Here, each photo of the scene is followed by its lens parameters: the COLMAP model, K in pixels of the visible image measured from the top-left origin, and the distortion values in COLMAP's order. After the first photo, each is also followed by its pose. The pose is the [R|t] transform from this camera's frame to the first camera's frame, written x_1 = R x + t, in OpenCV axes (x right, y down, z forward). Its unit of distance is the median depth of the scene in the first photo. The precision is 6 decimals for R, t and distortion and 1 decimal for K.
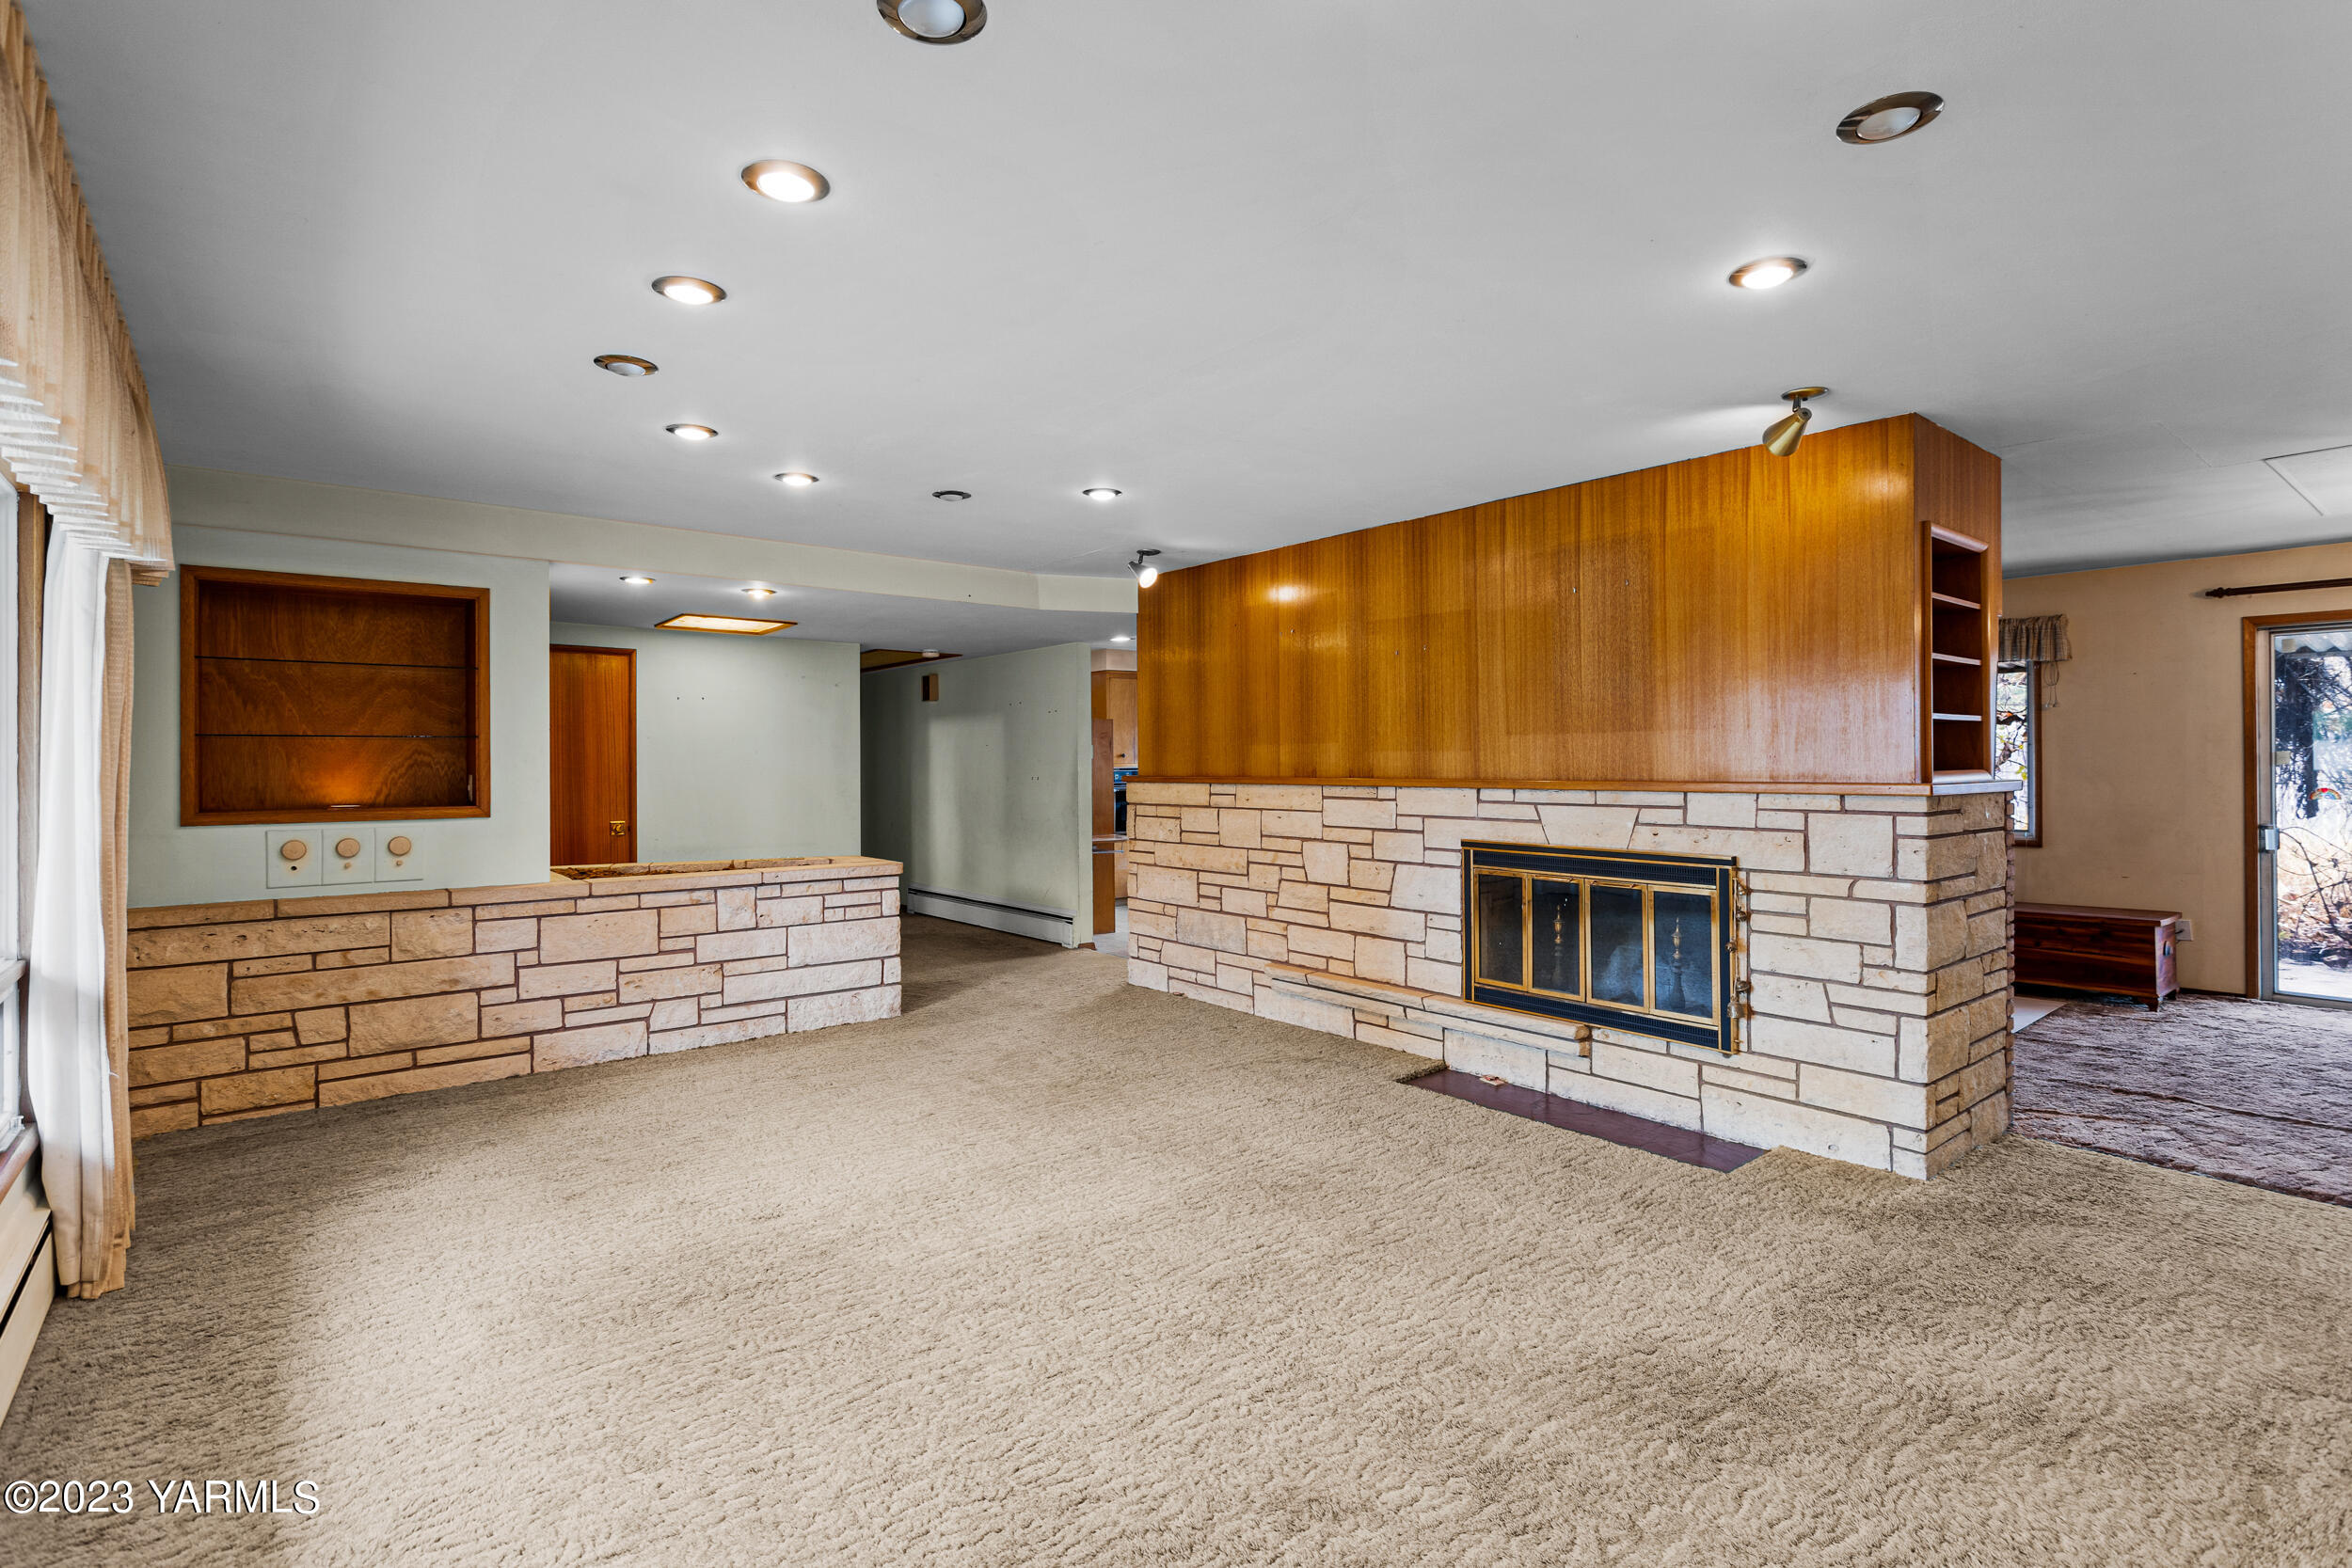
lens RADIAL K [[1110.9, 0, 1176.0], [0, 1110.9, 784.0], [0, 0, 1]] dist [-0.000563, 0.000031]
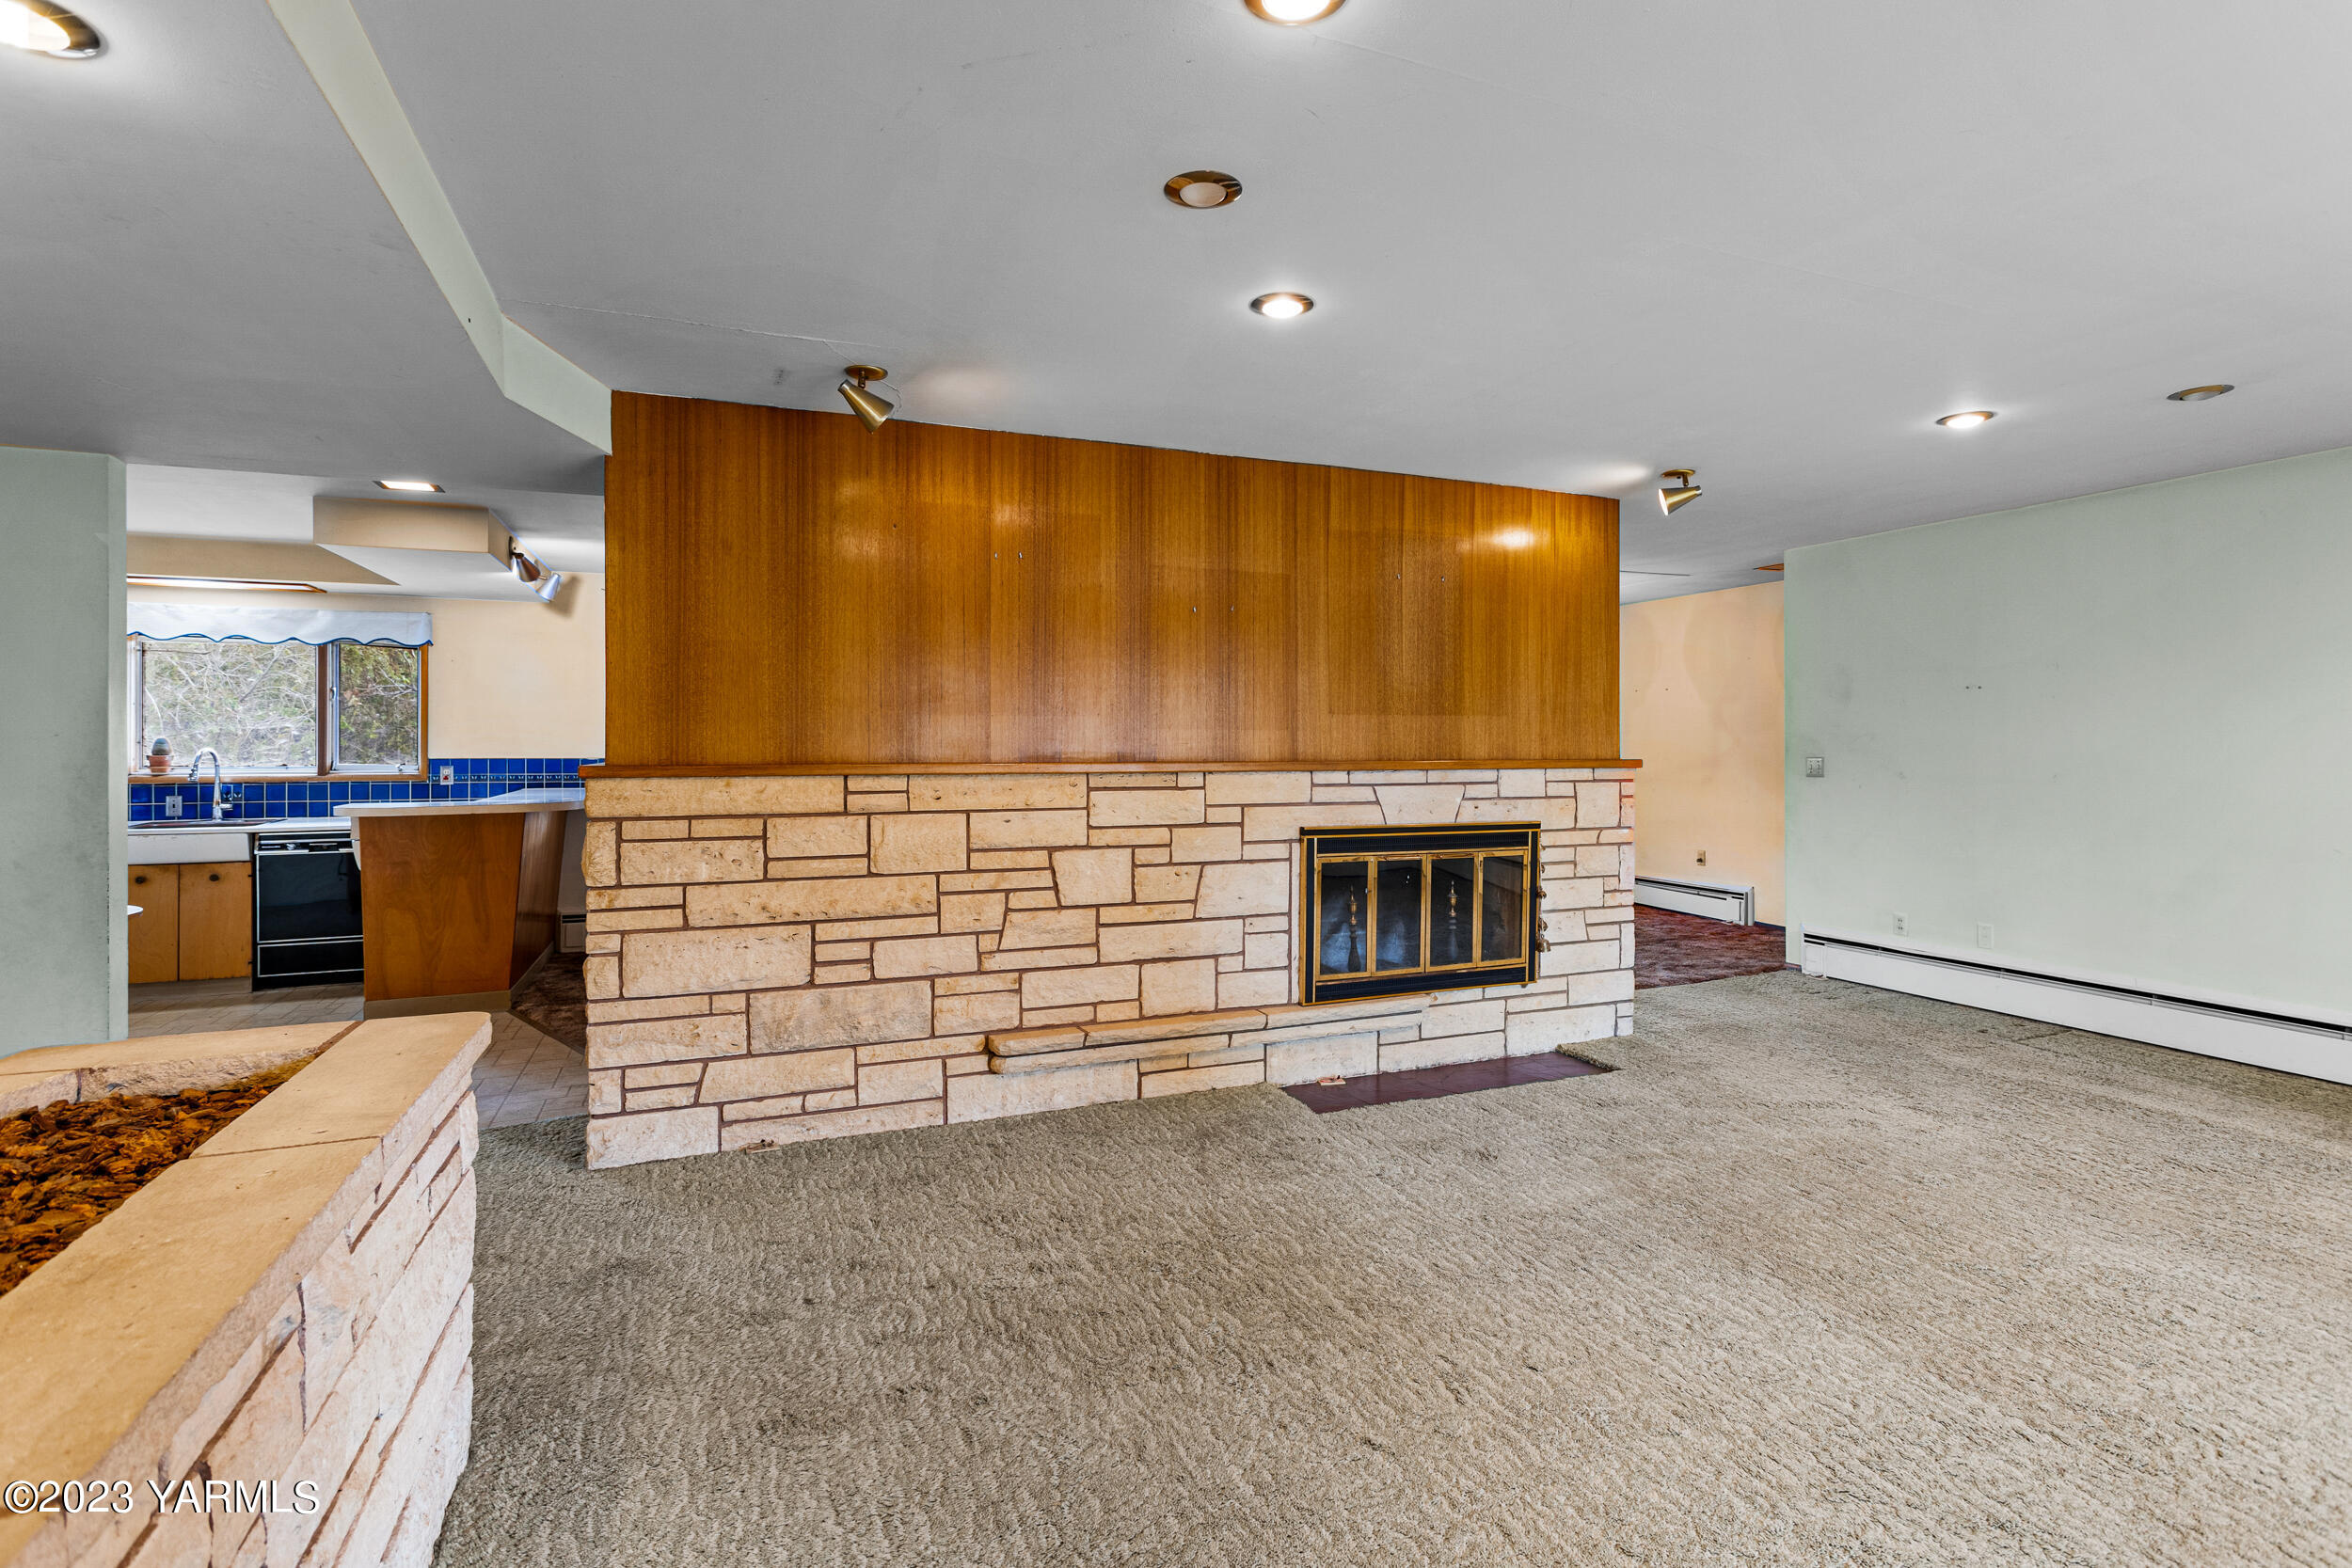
lens RADIAL K [[1158.9, 0, 1184.9], [0, 1158.9, 754.3], [0, 0, 1]] dist [-0.002328, -0.000053]
pose [[0.280660, -0.006425, 0.959786, -0.674755], [0.015153, 0.999883, 0.002262, -0.013602], [-0.959688, 0.013909, 0.280724, 0.822133]]
